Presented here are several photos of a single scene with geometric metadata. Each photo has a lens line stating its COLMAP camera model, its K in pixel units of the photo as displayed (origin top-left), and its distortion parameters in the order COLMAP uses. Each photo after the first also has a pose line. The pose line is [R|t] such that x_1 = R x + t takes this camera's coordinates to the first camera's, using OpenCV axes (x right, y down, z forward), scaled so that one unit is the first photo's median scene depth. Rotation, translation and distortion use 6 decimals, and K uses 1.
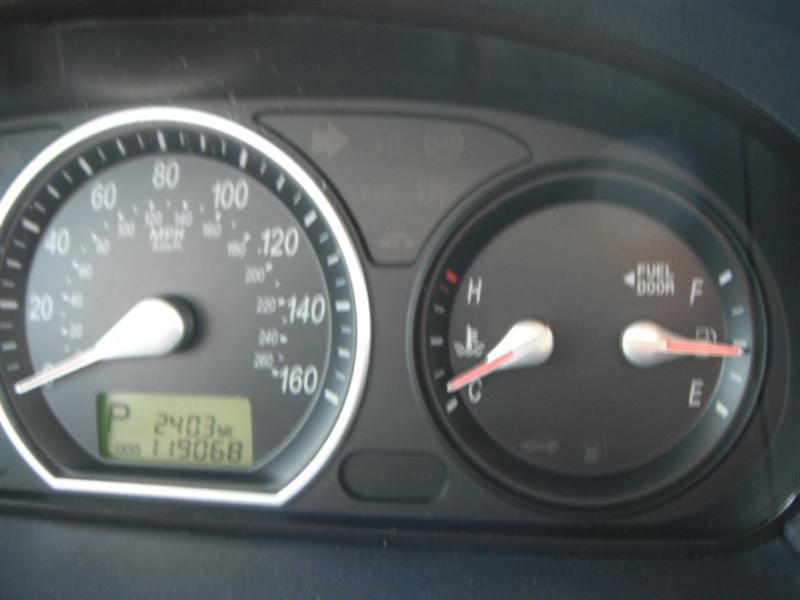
lens RADIAL K [[857.4, 0, 400.0], [0, 857.4, 300.0], [0, 0, 1]] dist [-0.240339, 0.142433]
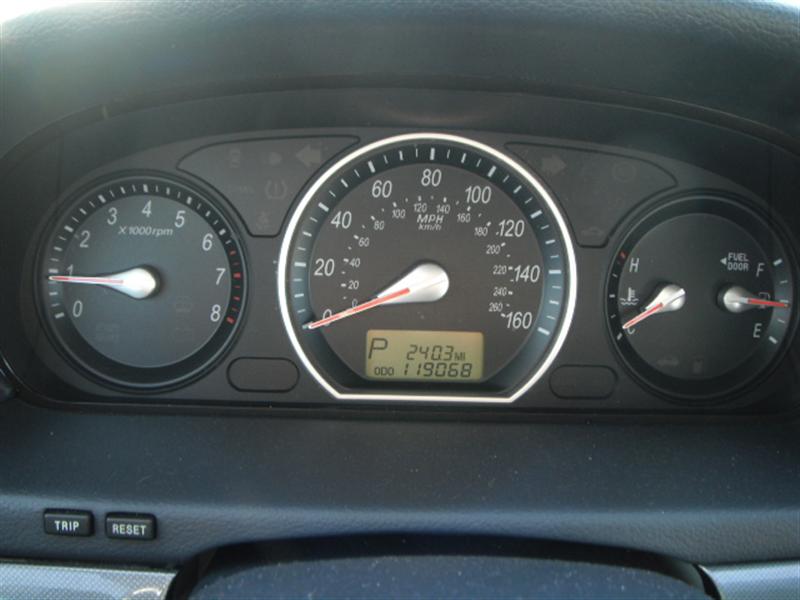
lens RADIAL K [[857.4, 0, 400.0], [0, 857.4, 300.0], [0, 0, 1]] dist [-0.240339, 0.142433]
pose [[0.976409, 0.020464, 0.214956, -0.649424], [-0.026060, 0.999390, 0.023234, 0.028417], [-0.214349, -0.028287, 0.976347, -0.427984]]
